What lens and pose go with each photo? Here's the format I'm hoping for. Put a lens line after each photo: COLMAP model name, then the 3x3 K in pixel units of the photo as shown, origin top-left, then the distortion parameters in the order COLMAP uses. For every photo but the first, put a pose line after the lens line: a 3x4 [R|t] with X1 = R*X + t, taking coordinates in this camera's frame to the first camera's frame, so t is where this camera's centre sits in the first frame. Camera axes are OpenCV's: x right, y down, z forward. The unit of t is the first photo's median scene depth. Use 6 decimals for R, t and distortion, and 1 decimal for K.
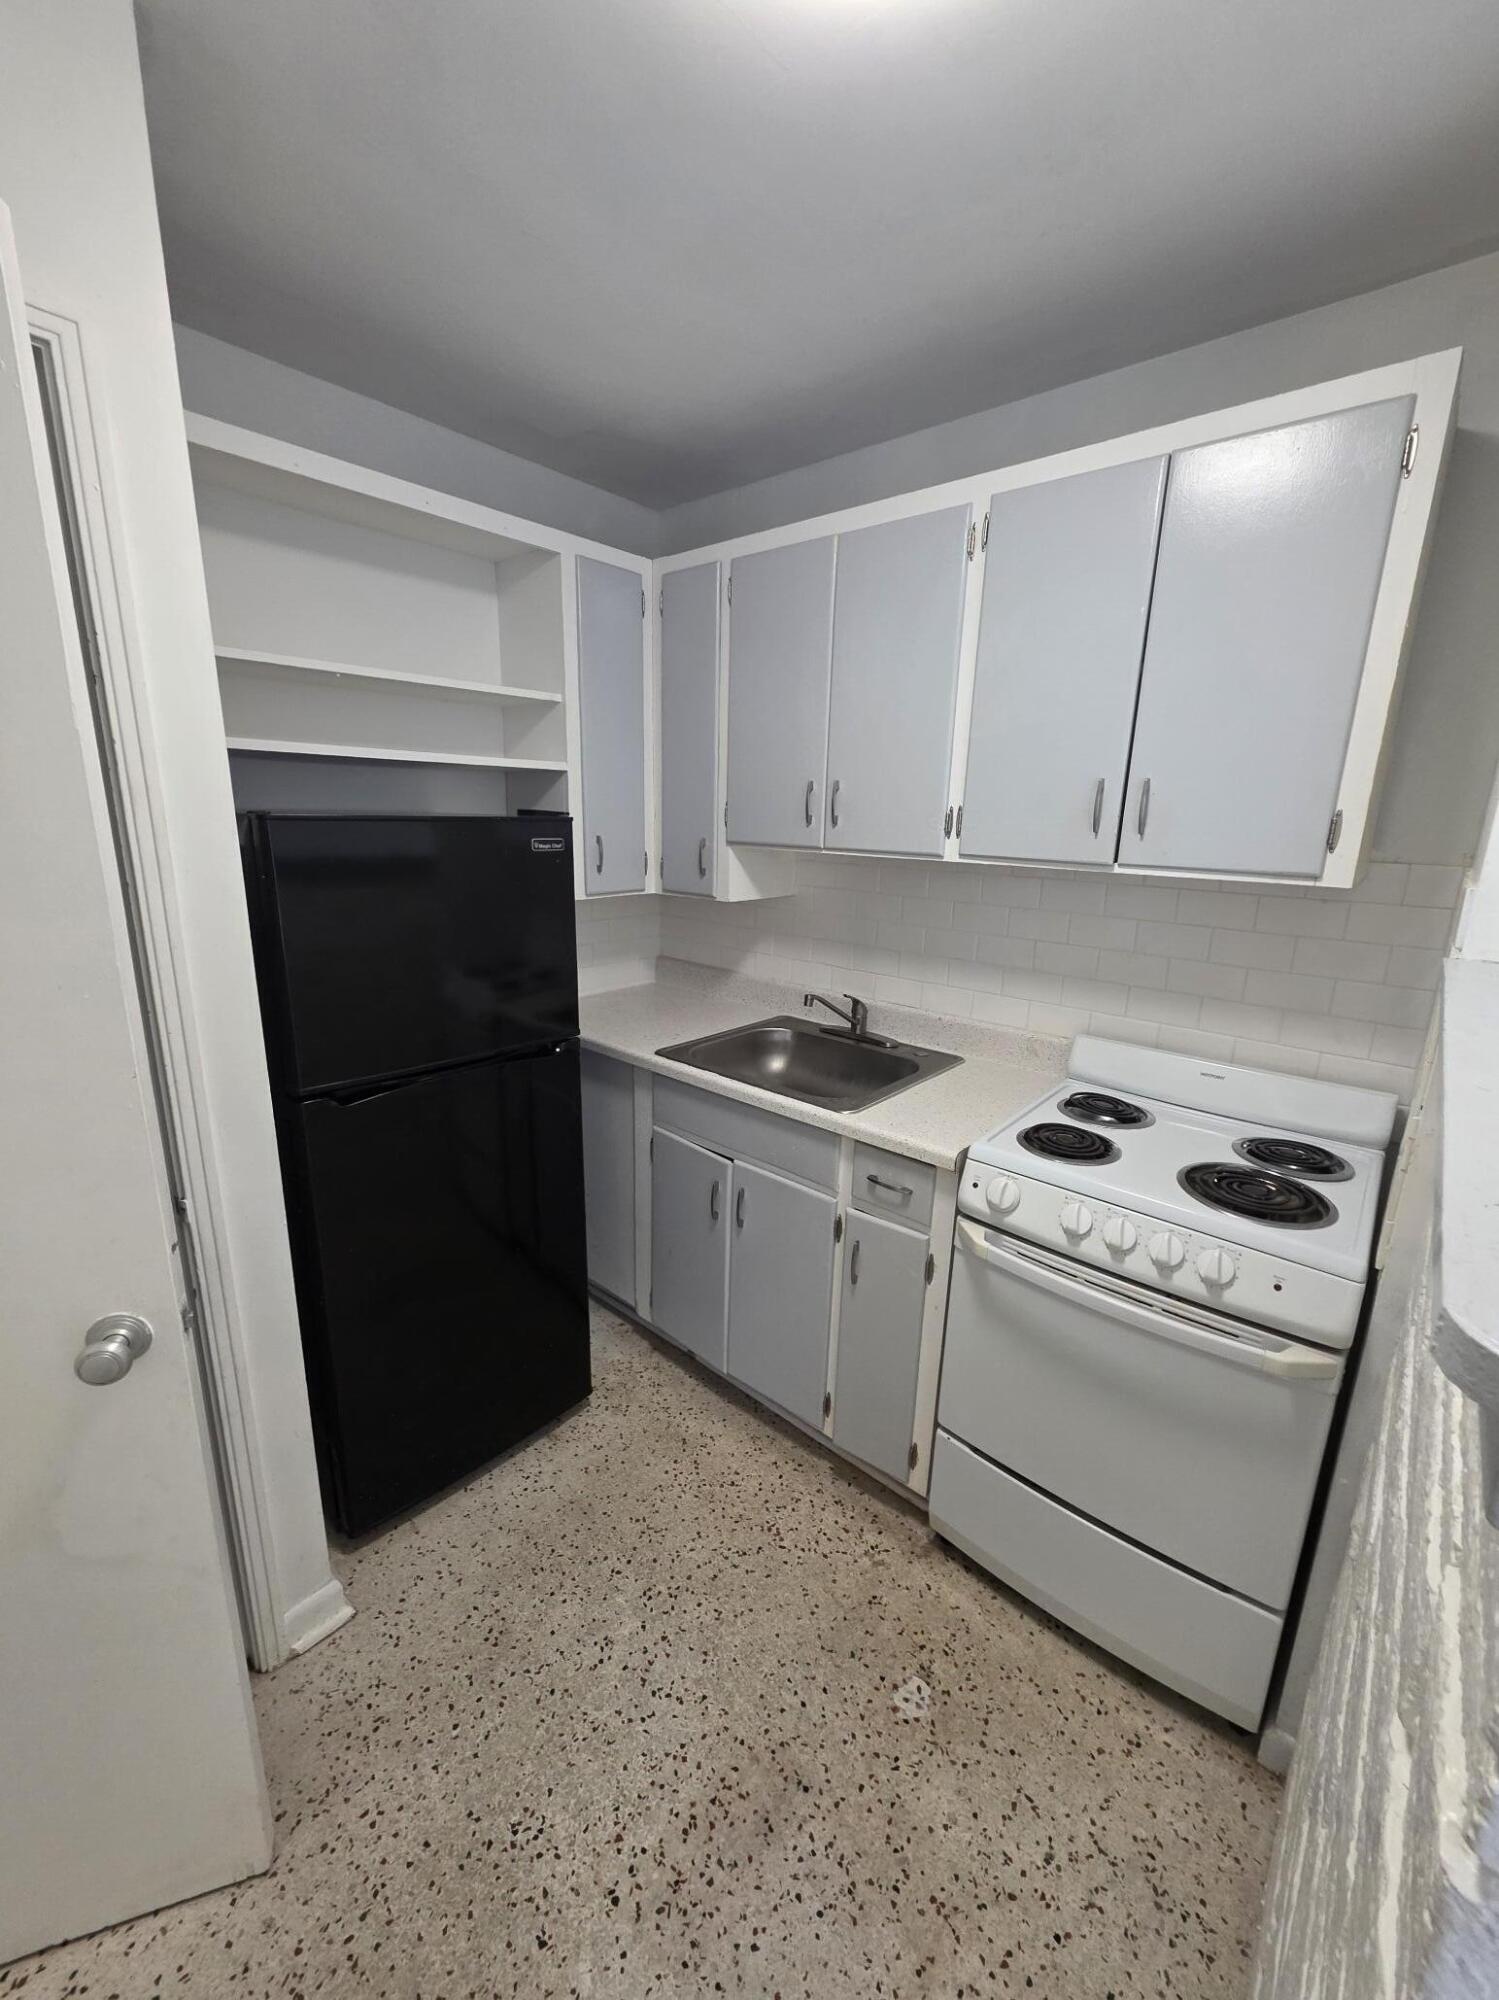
lens RADIAL K [[801.0, 0, 763.6], [0, 801.0, 1002.8], [0, 0, 1]] dist [0.002466, 0.000510]
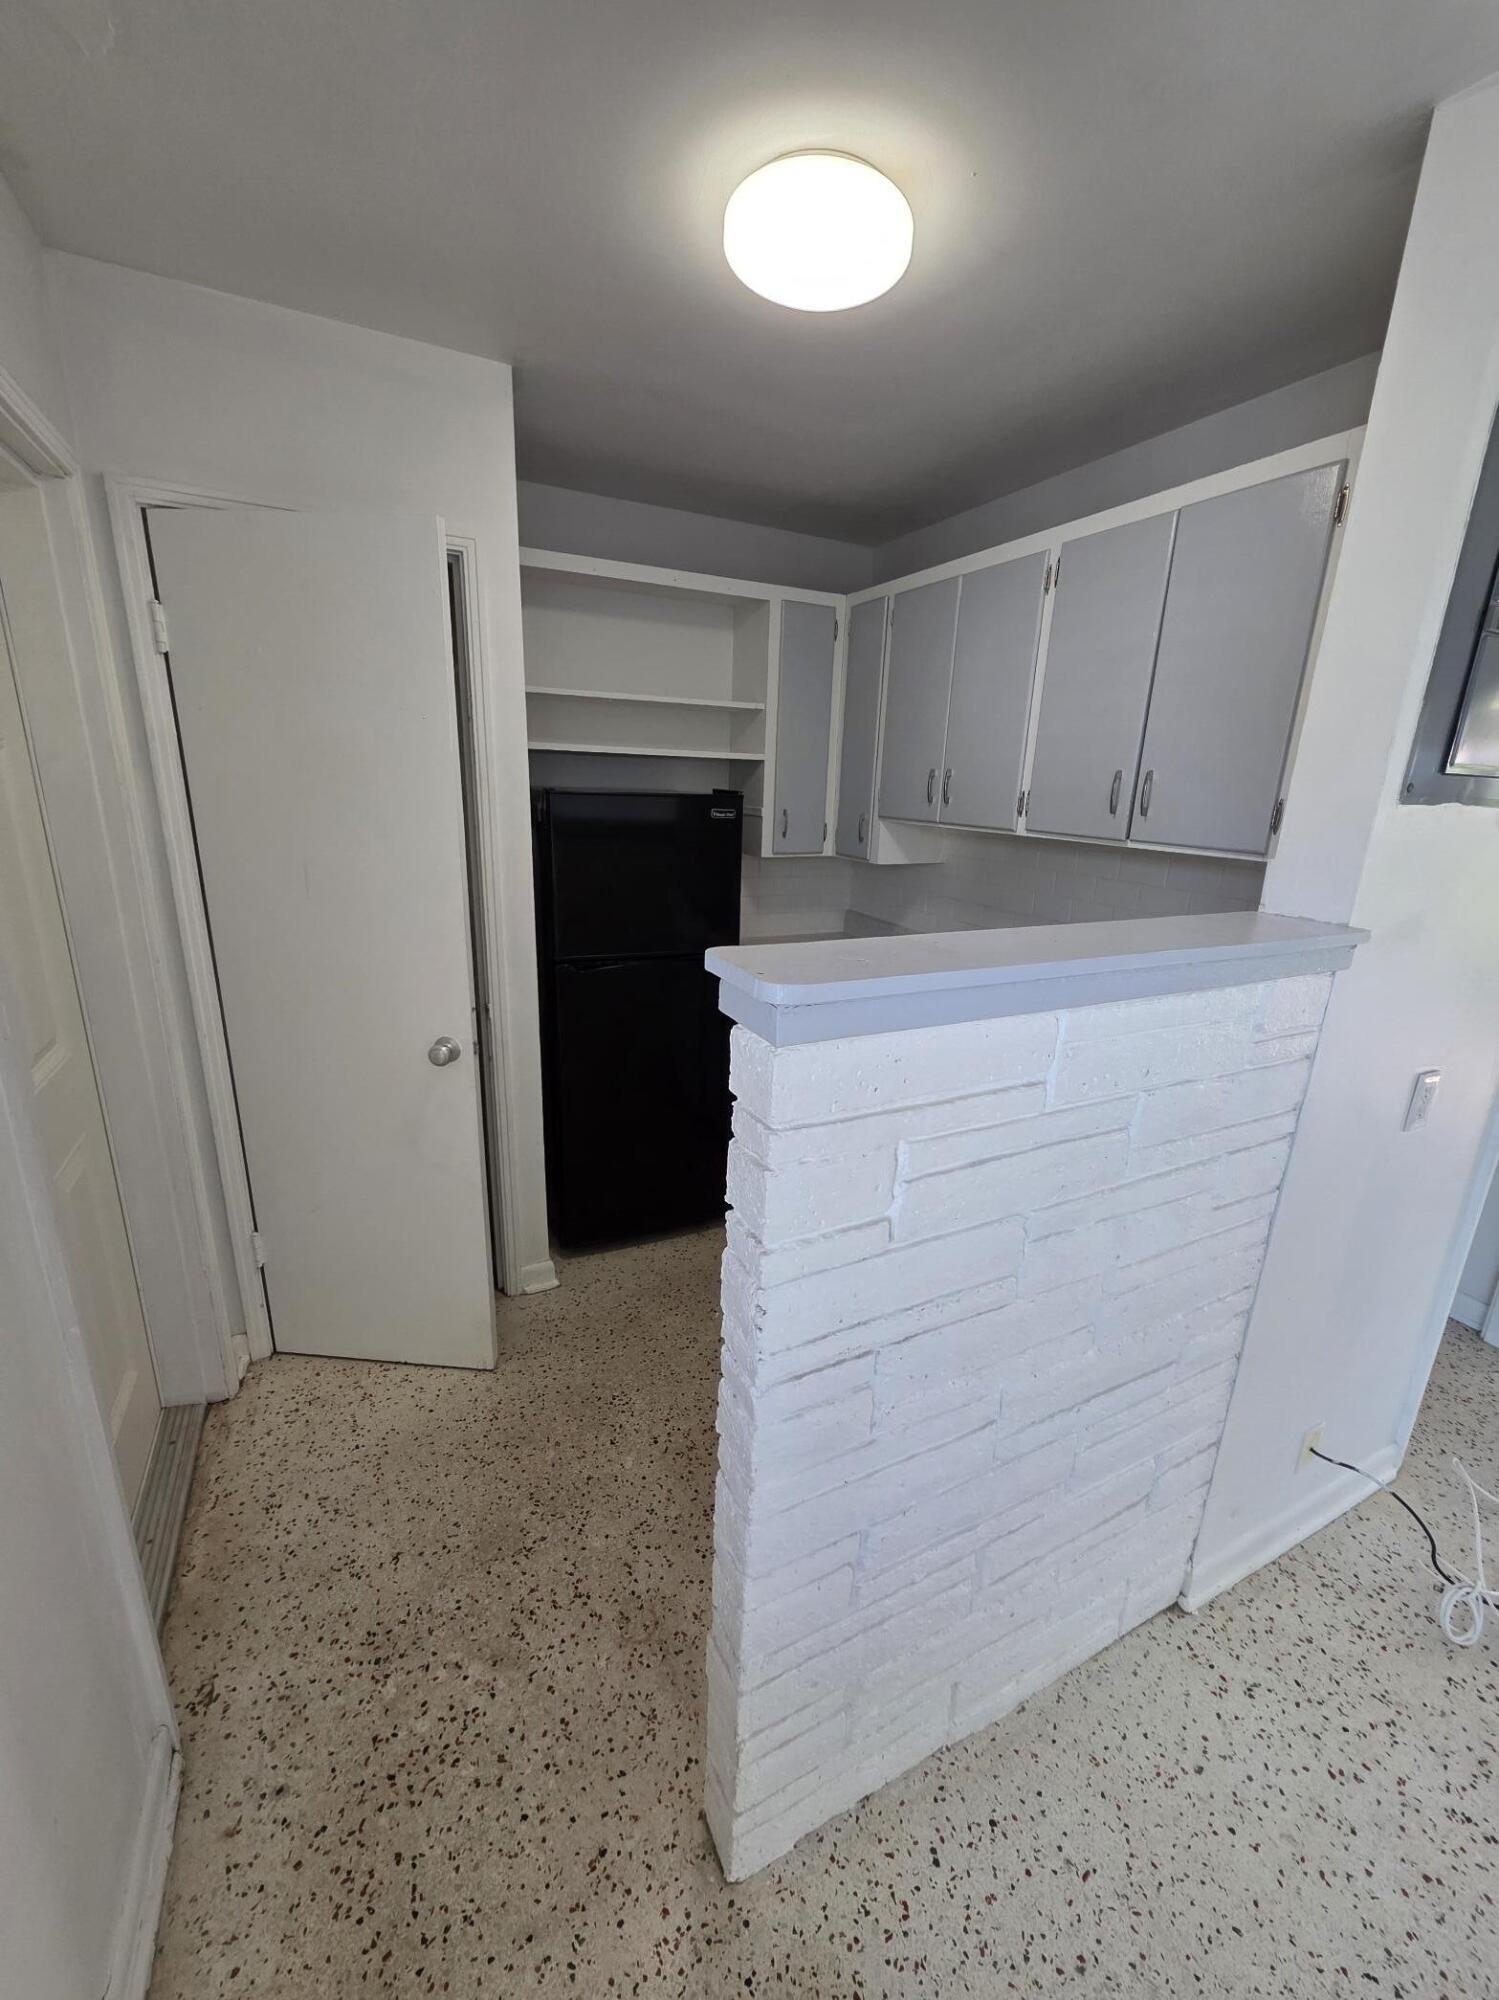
lens RADIAL K [[801.0, 0, 758.6], [0, 801.0, 1001.1], [0, 0, 1]] dist [0.002466, 0.000510]
pose [[0.923449, 0.109943, -0.367633, 0.314584], [-0.101629, 0.993937, 0.041962, 0.063523], [0.370018, -0.001388, 0.929024, -0.283711]]
